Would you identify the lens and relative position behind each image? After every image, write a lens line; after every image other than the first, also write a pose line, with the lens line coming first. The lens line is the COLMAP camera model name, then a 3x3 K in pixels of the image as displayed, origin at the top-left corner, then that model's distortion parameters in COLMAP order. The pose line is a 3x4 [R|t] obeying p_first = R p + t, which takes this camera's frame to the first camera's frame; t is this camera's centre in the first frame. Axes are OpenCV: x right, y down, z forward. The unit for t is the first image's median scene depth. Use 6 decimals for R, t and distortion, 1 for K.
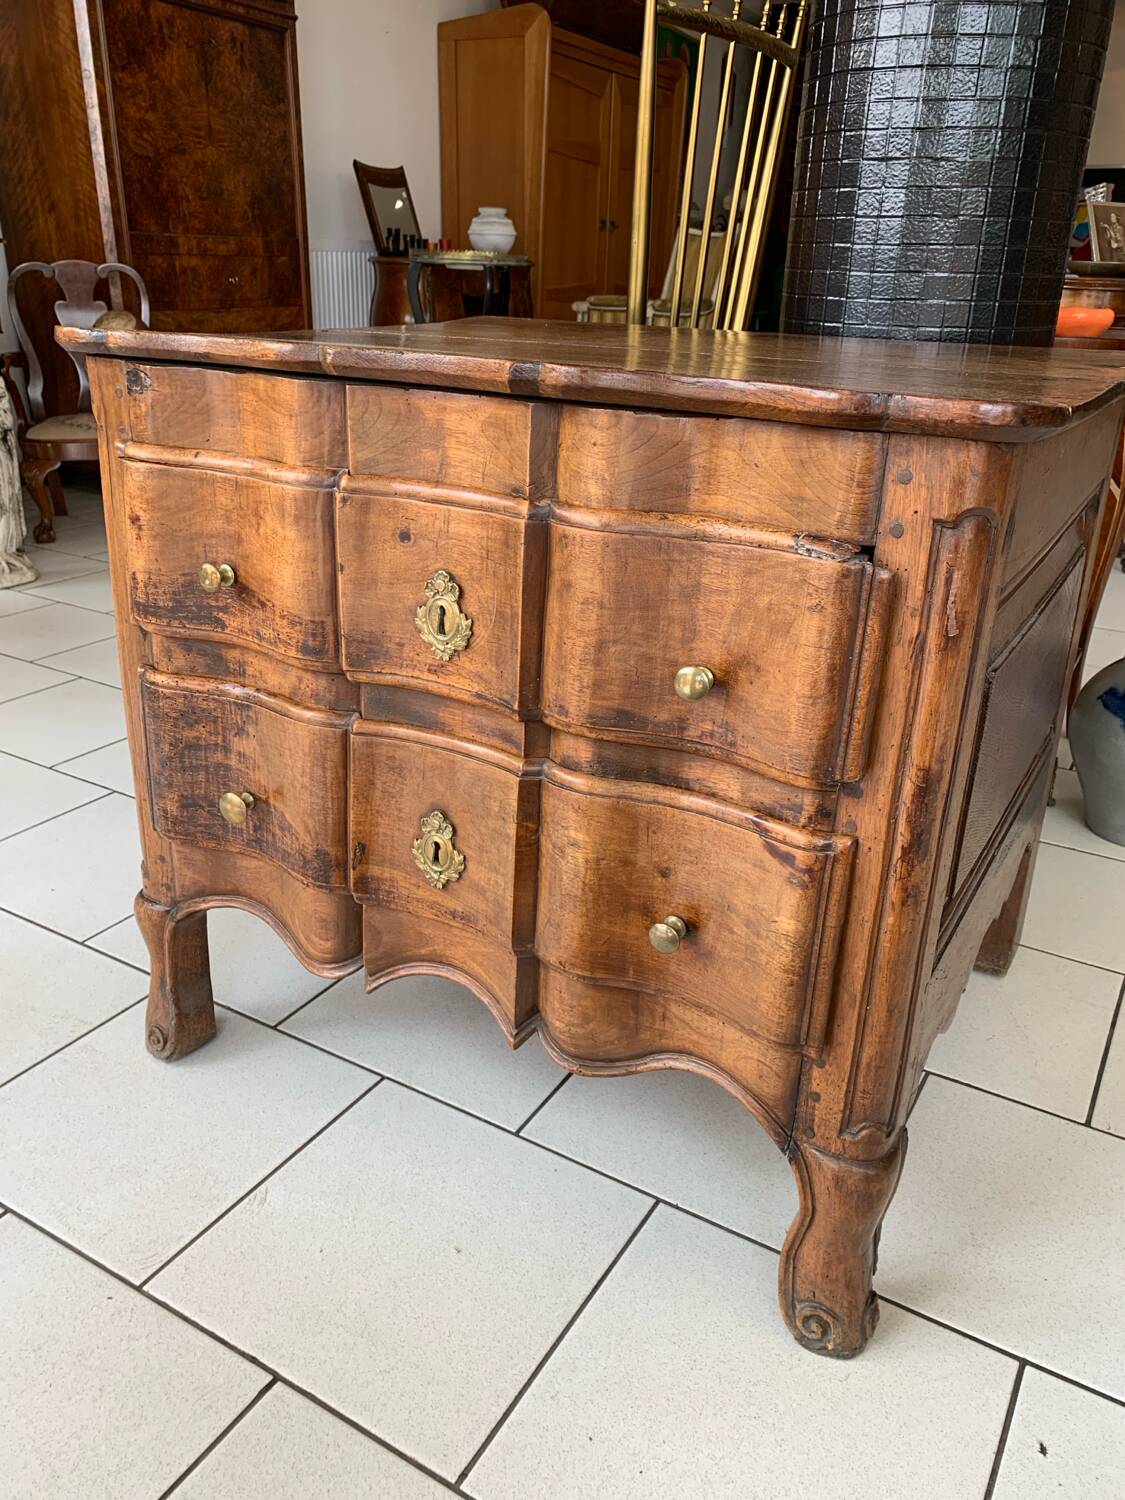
lens RADIAL K [[1146.7, 0, 573.0], [0, 1146.7, 749.5], [0, 0, 1]] dist [0.046020, -0.045438]
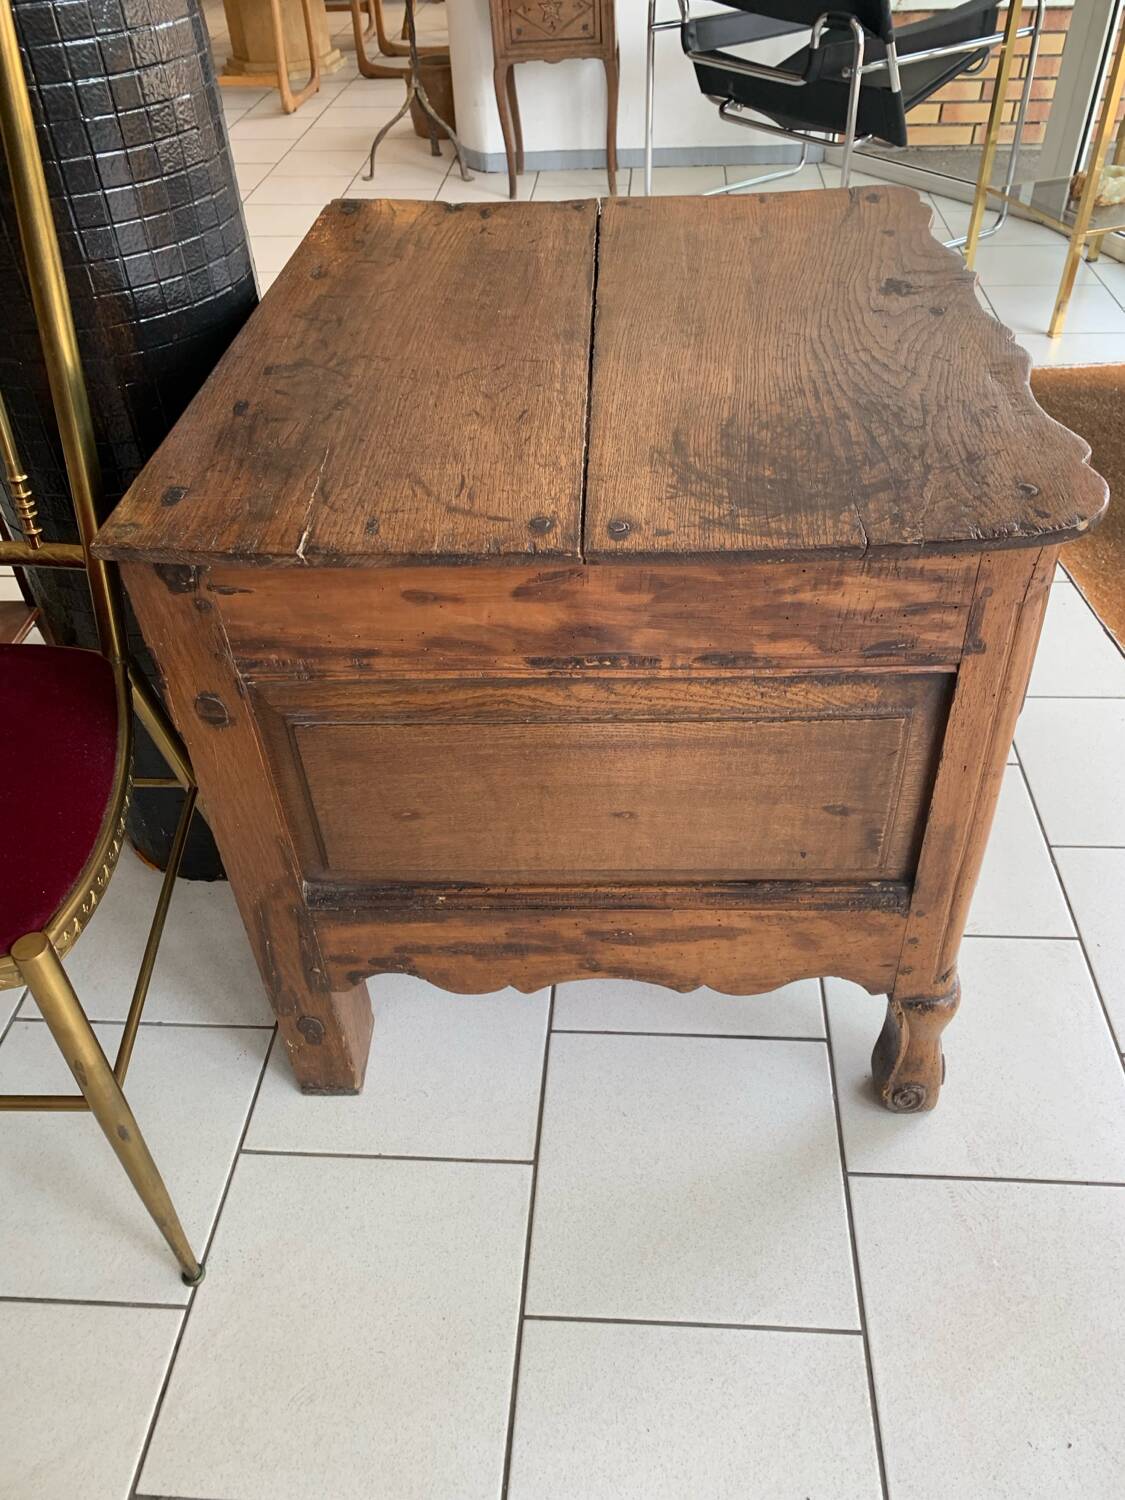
lens RADIAL K [[1146.7, 0, 570.4], [0, 1146.7, 737.1], [0, 0, 1]] dist [0.046020, -0.045438]
pose [[-0.450144, -0.588281, 0.671786, -1.028514], [0.365217, 0.565225, 0.739687, -1.131514], [-0.814854, 0.578314, -0.039582, 1.601506]]
